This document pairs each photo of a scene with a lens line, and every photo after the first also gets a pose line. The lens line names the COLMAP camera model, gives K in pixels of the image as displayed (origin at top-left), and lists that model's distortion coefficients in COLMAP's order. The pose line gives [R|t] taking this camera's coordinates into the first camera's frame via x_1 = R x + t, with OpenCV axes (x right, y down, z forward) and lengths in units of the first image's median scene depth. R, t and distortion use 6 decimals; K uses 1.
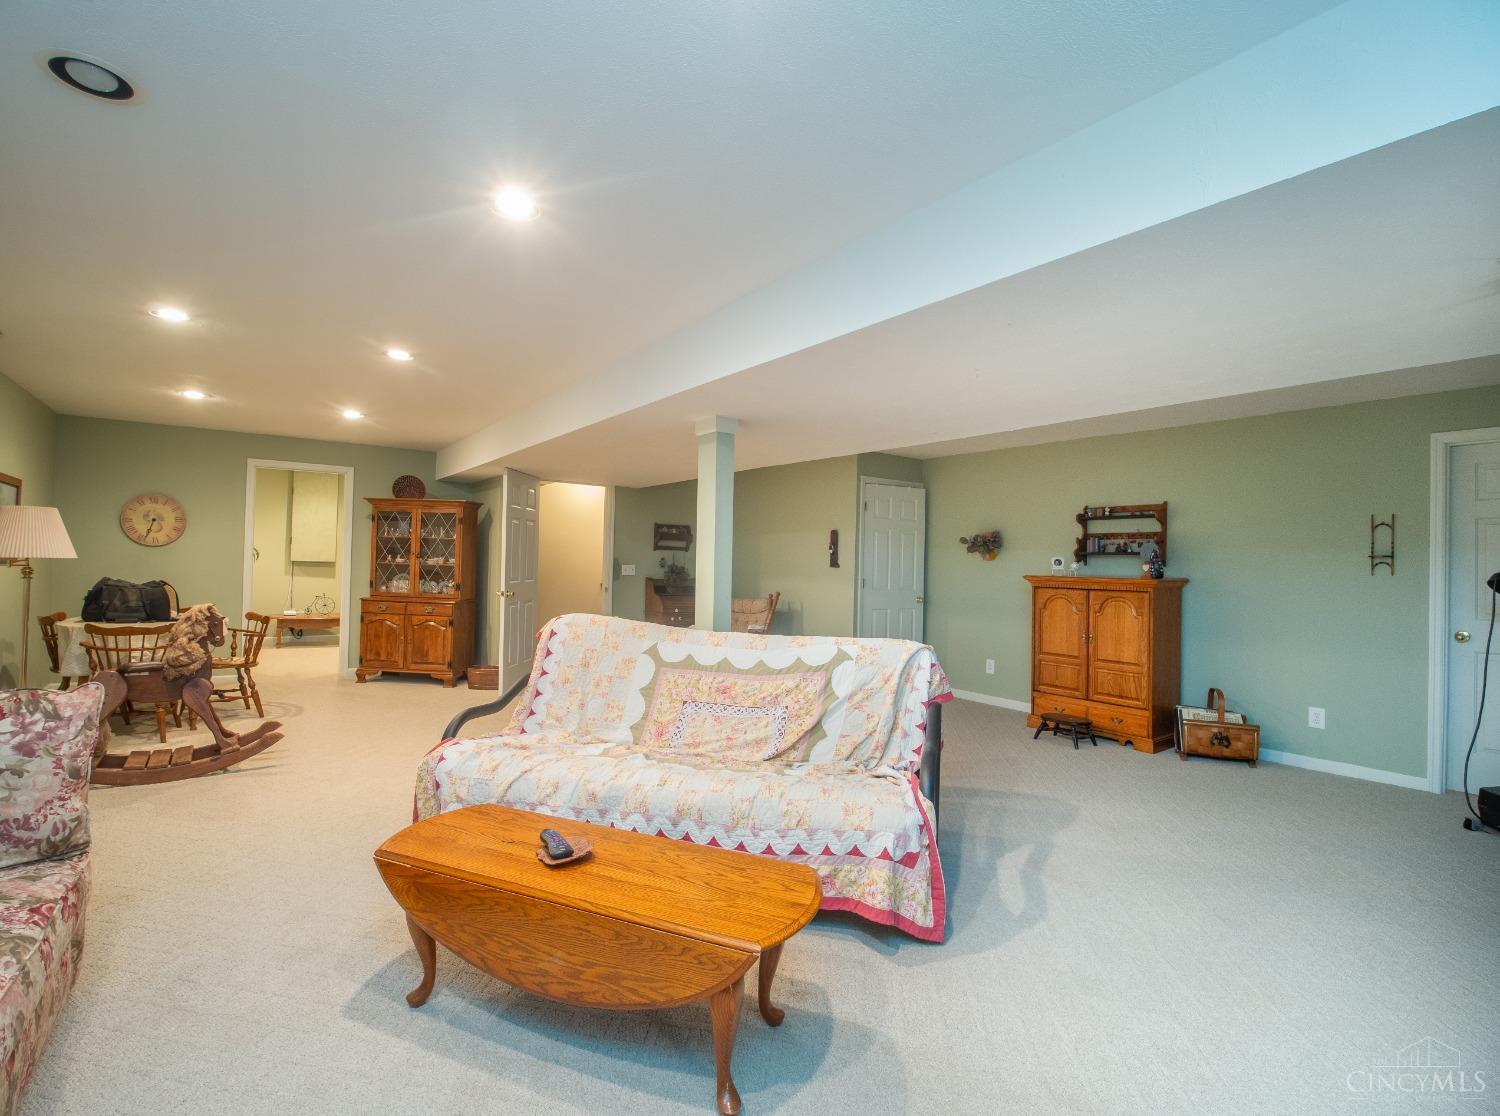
lens RADIAL K [[701.5, 0, 750.0], [0, 701.5, 558.0], [0, 0, 1]] dist [0.000548, 0.000511]
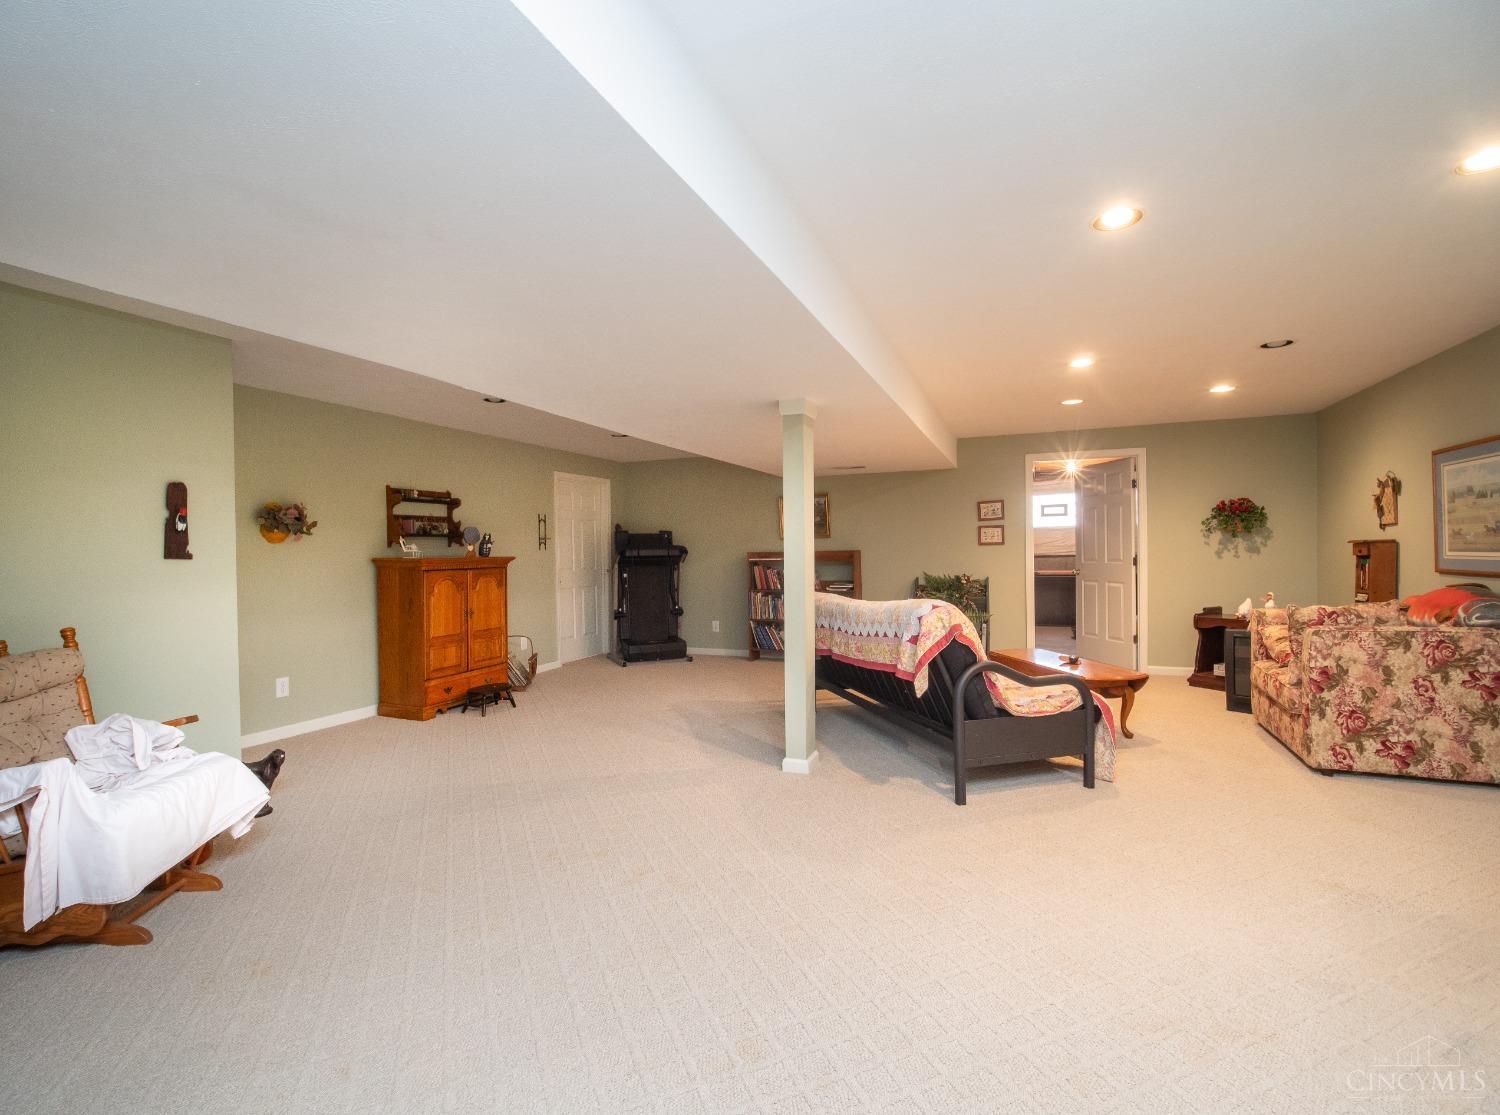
lens RADIAL K [[701.5, 0, 750.0], [0, 701.5, 557.5], [0, 0, 1]] dist [0.000548, 0.000511]
pose [[-0.476686, -0.013905, 0.878963, -0.629103], [0.006556, 0.999791, 0.019371, 0.009398], [-0.879049, 0.014996, -0.476495, 1.077198]]
